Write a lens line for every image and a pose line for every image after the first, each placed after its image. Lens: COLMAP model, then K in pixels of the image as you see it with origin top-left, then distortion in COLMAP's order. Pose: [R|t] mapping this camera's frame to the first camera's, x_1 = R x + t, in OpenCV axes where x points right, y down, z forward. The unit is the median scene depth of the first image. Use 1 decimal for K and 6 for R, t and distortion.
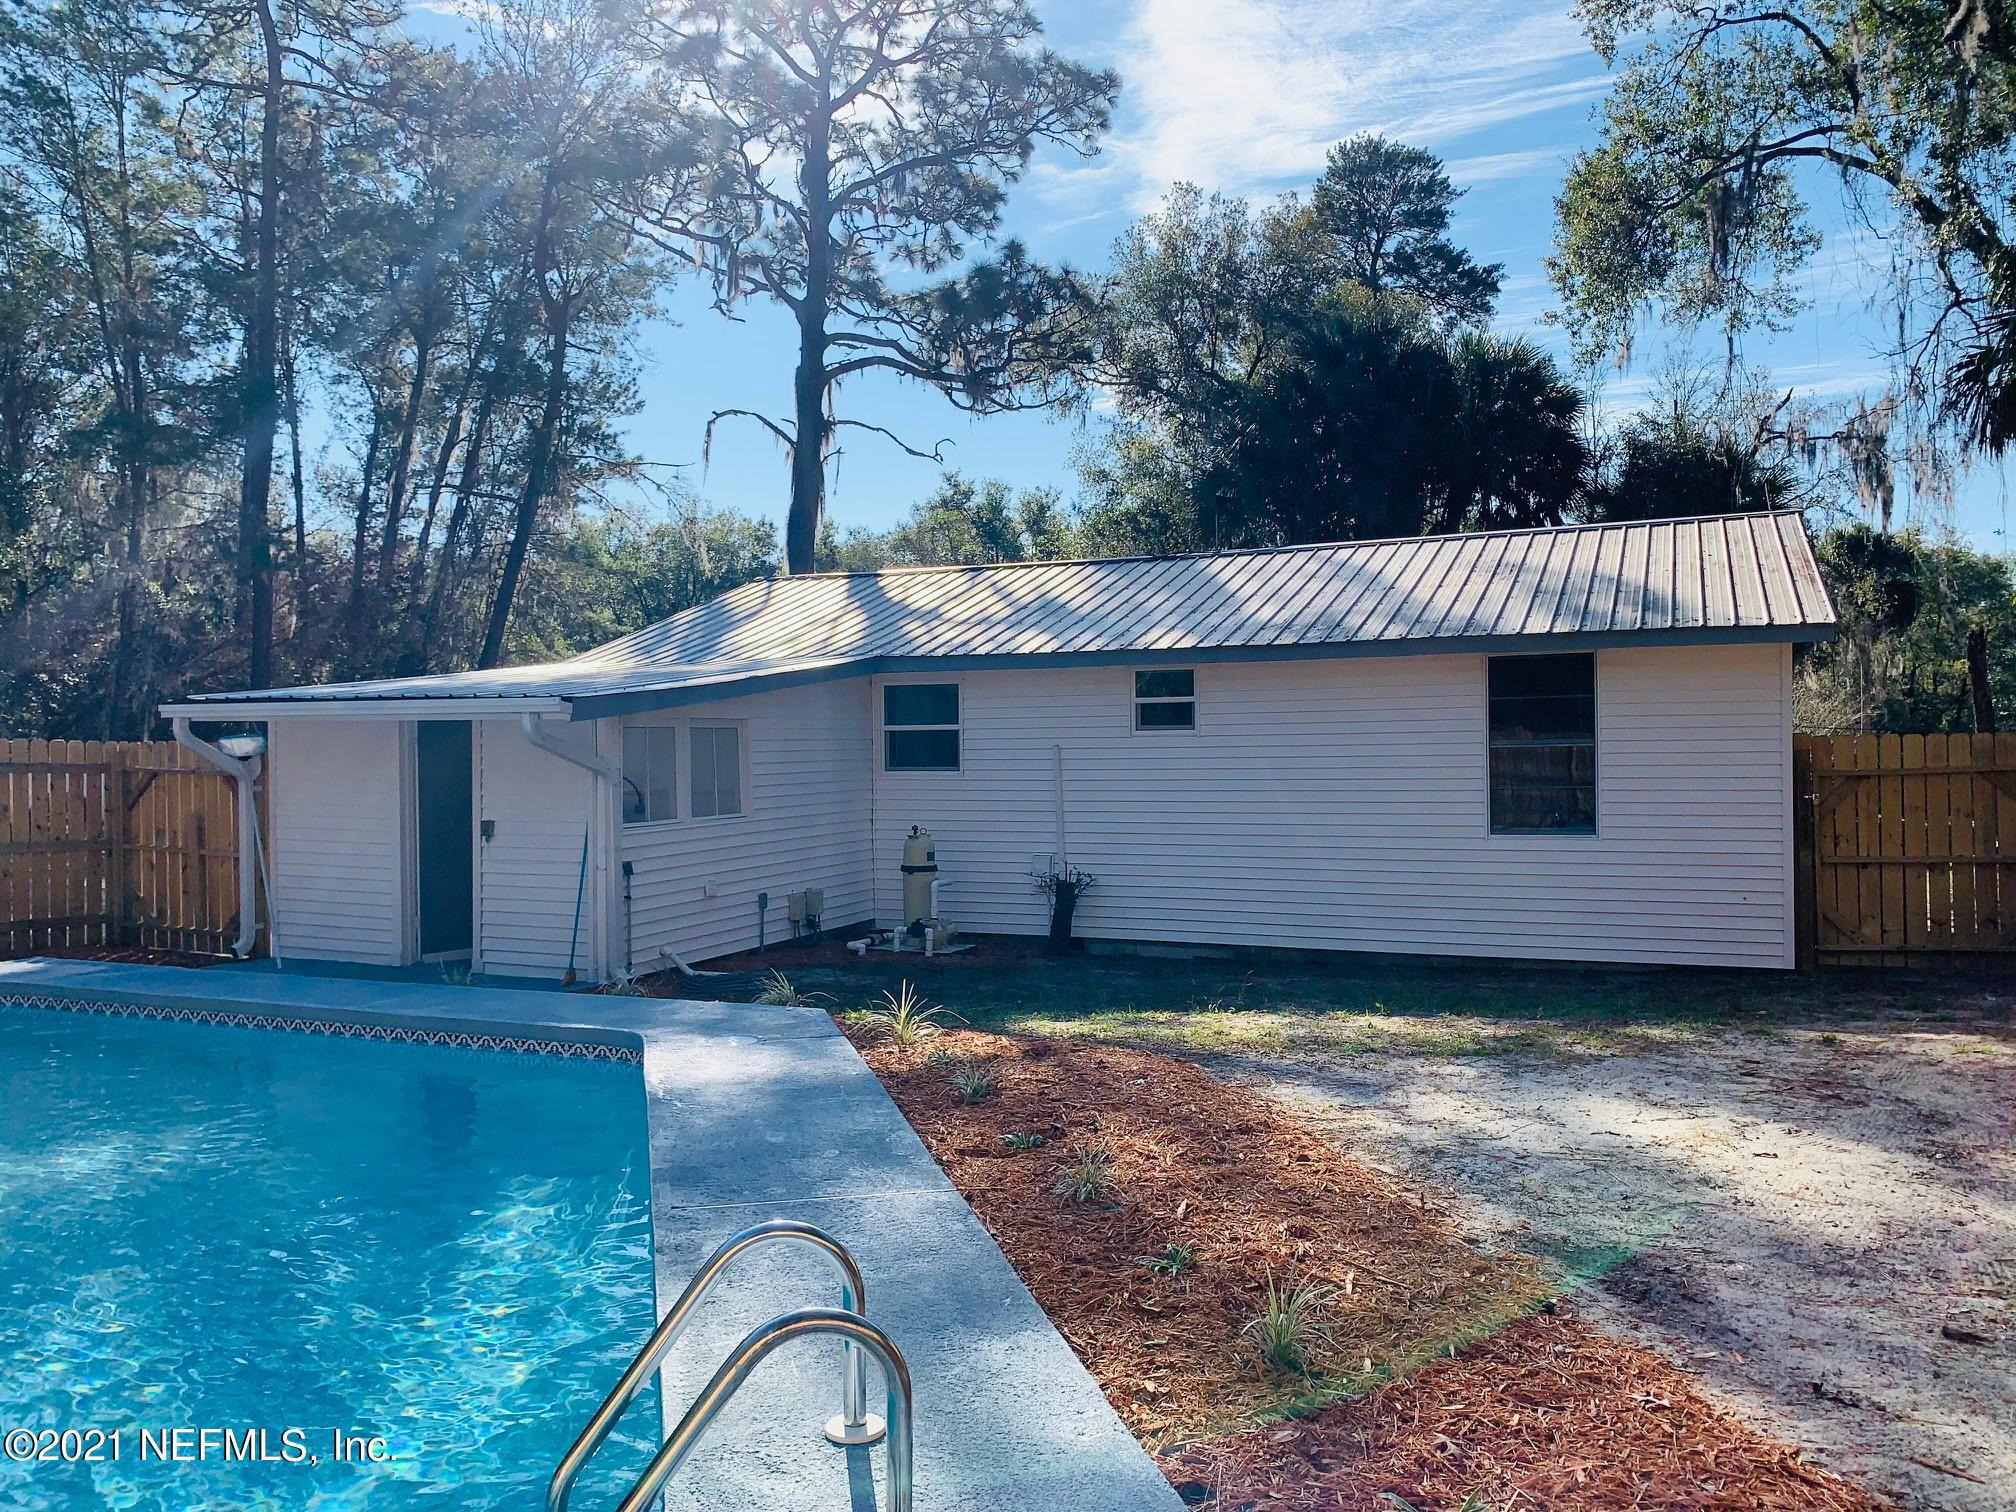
lens RADIAL K [[1559.7, 0, 1011.3], [0, 1559.7, 746.4], [0, 0, 1]] dist [0.057997, -0.064395]
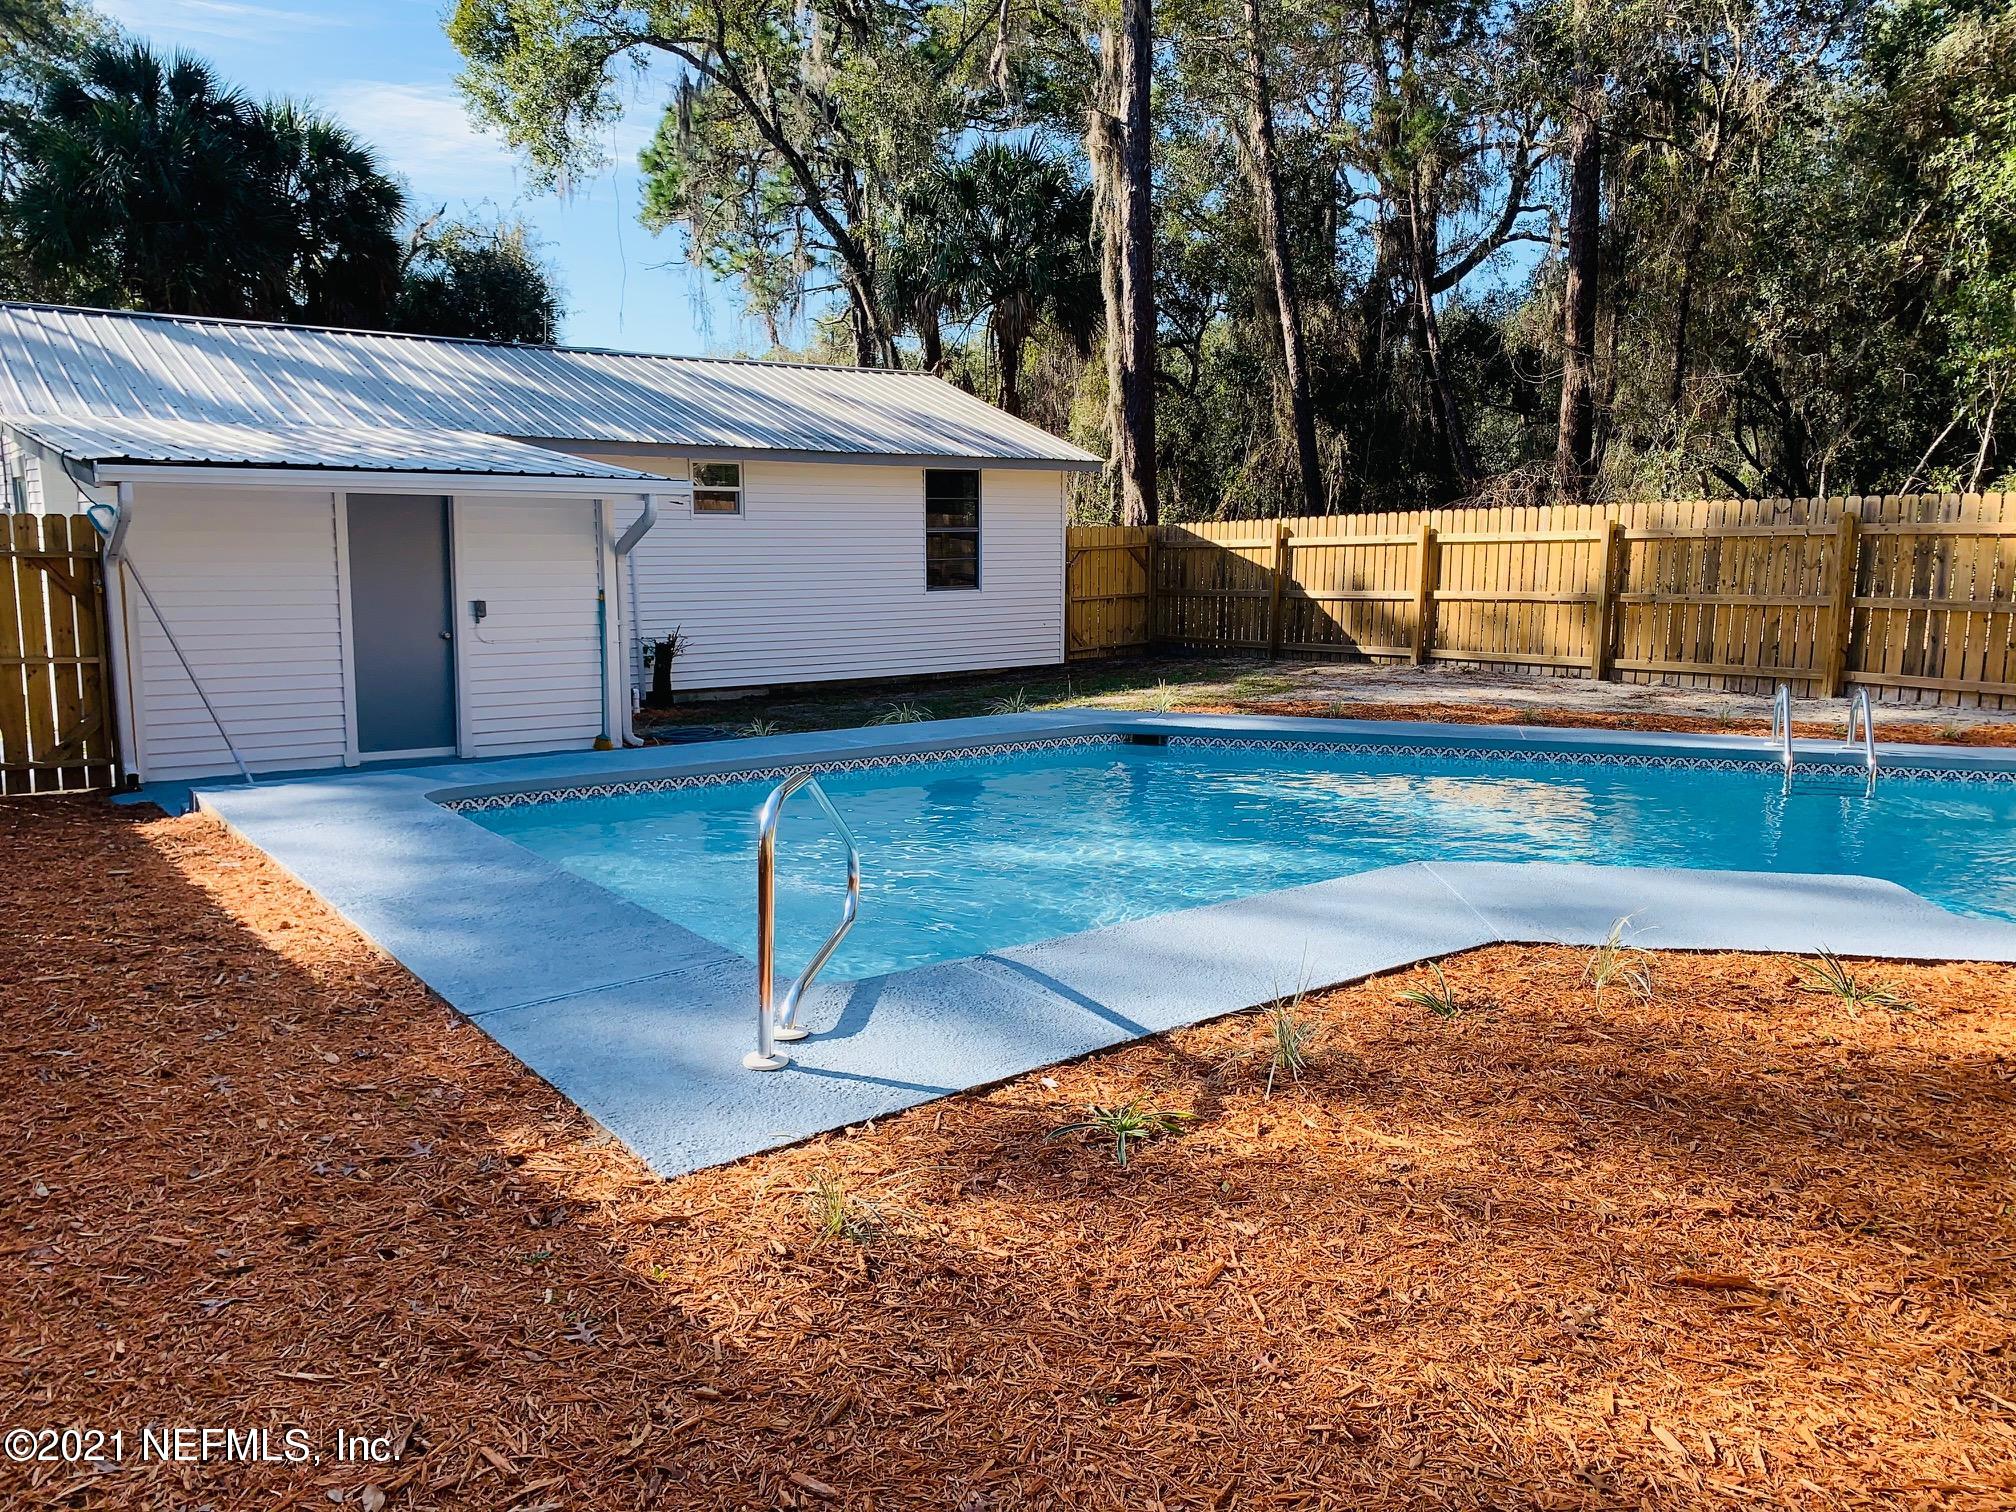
lens RADIAL K [[1559.7, 0, 1011.3], [0, 1559.7, 746.4], [0, 0, 1]] dist [0.057997, -0.064395]
pose [[0.438919, -0.110921, 0.891654, -0.978952], [-0.010485, 0.991651, 0.128522, 0.011132], [-0.898466, -0.065760, 0.434091, 0.283679]]
